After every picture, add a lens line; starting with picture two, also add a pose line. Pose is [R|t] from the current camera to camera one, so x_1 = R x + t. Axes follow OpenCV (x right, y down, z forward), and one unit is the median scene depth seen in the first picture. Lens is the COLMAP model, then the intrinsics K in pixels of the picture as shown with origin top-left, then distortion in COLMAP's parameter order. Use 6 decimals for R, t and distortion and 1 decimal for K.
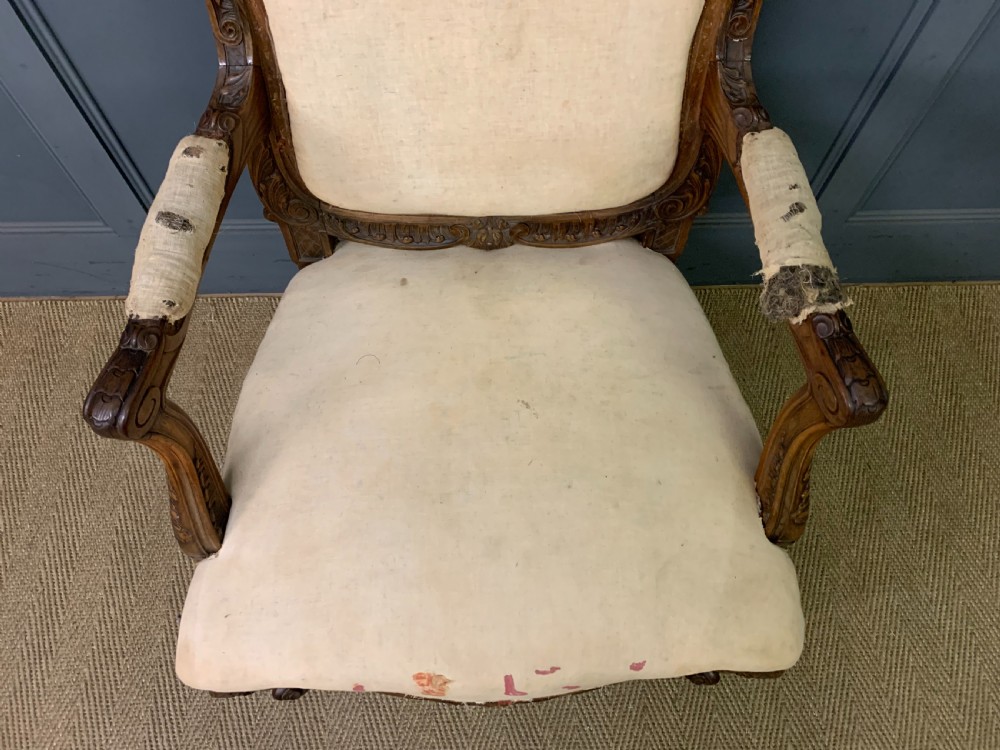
lens RADIAL K [[772.5, 0, 504.0], [0, 772.5, 367.9], [0, 0, 1]] dist [0.022211, -0.018460]
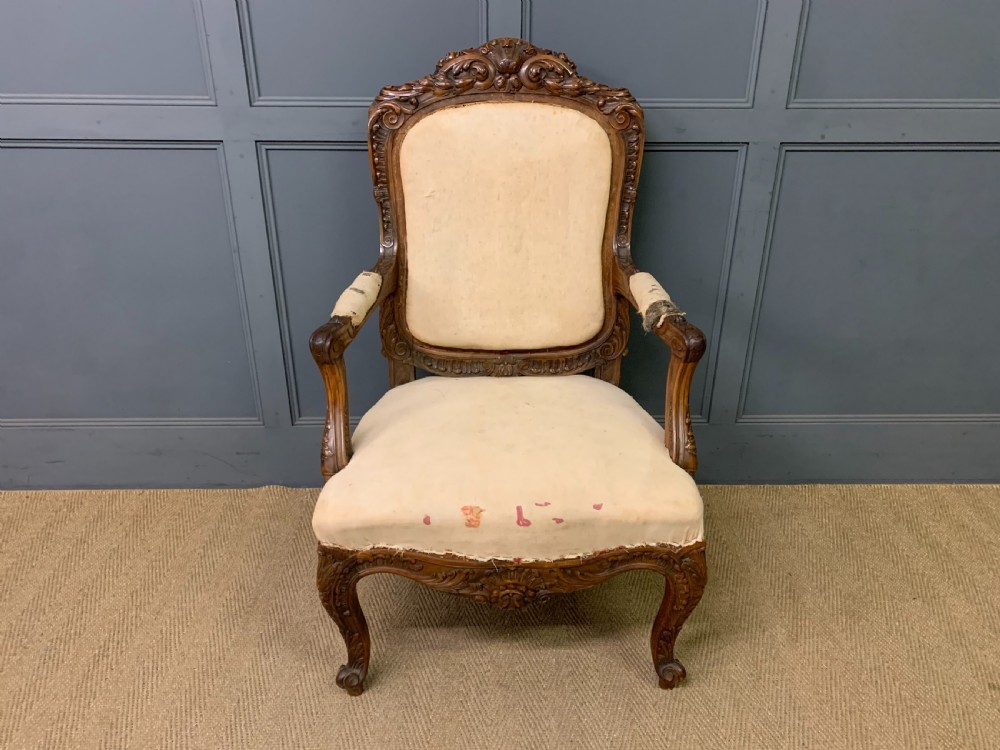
lens RADIAL K [[772.8, 0, 504.9], [0, 772.8, 375.1], [0, 0, 1]] dist [0.031422, -0.019419]
pose [[0.999964, -0.005741, -0.006243, -0.011809], [0.000595, 0.781769, -0.623568, 1.113117], [0.008460, 0.623542, 0.781744, -0.423760]]
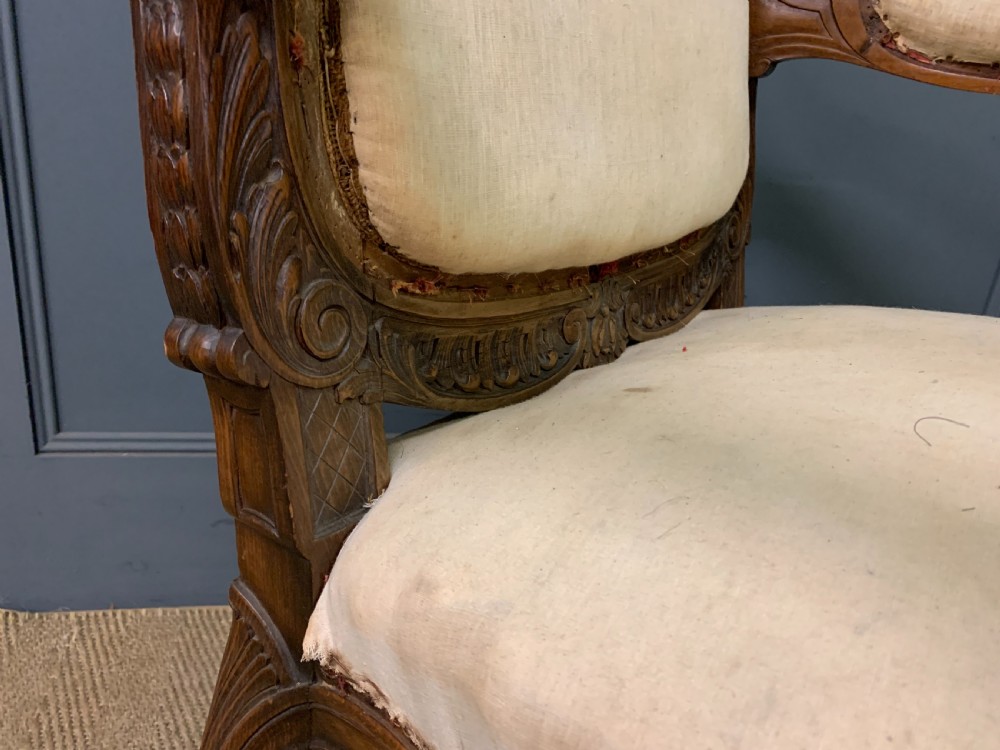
lens RADIAL K [[772.5, 0, 498.3], [0, 772.5, 375.6], [0, 0, 1]] dist [0.022211, -0.018460]
pose [[0.982437, 0.018223, 0.185702, -0.317840], [0.113340, 0.732311, -0.671472, 0.353839], [-0.148228, 0.680727, 0.717384, 0.739503]]
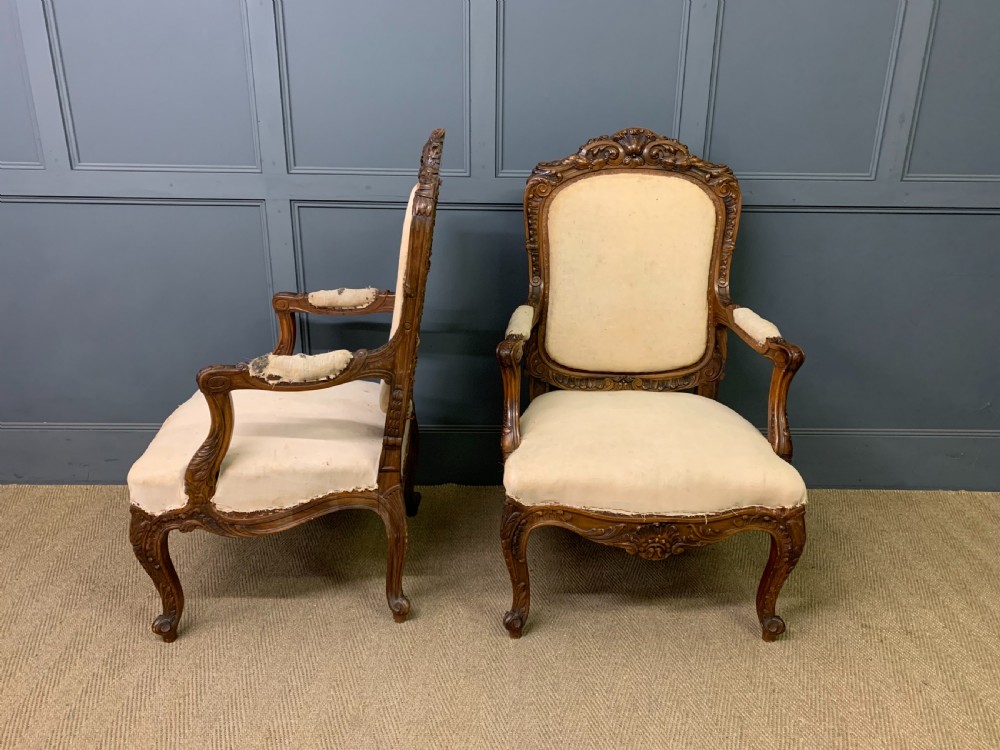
lens RADIAL K [[772.8, 0, 501.1], [0, 772.8, 375.4], [0, 0, 1]] dist [0.031422, -0.019419]
pose [[0.999904, 0.003222, -0.013485, 0.076417], [-0.011746, 0.713566, -0.700489, 1.622027], [0.007366, 0.700580, 0.713536, -0.675042]]
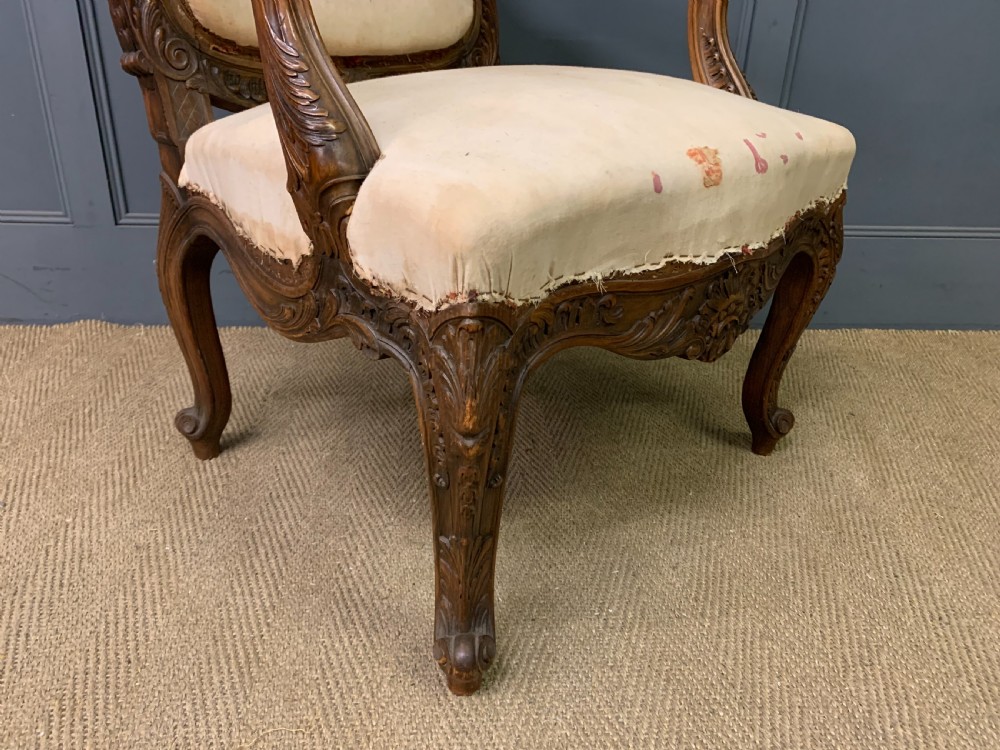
lens RADIAL K [[772.5, 0, 492.4], [0, 772.5, 382.8], [0, 0, 1]] dist [0.022211, -0.018460]
pose [[0.998886, -0.002409, 0.047124, 0.024968], [0.031827, 0.771703, -0.635187, 1.051735], [-0.034835, 0.635979, 0.770920, 0.481895]]
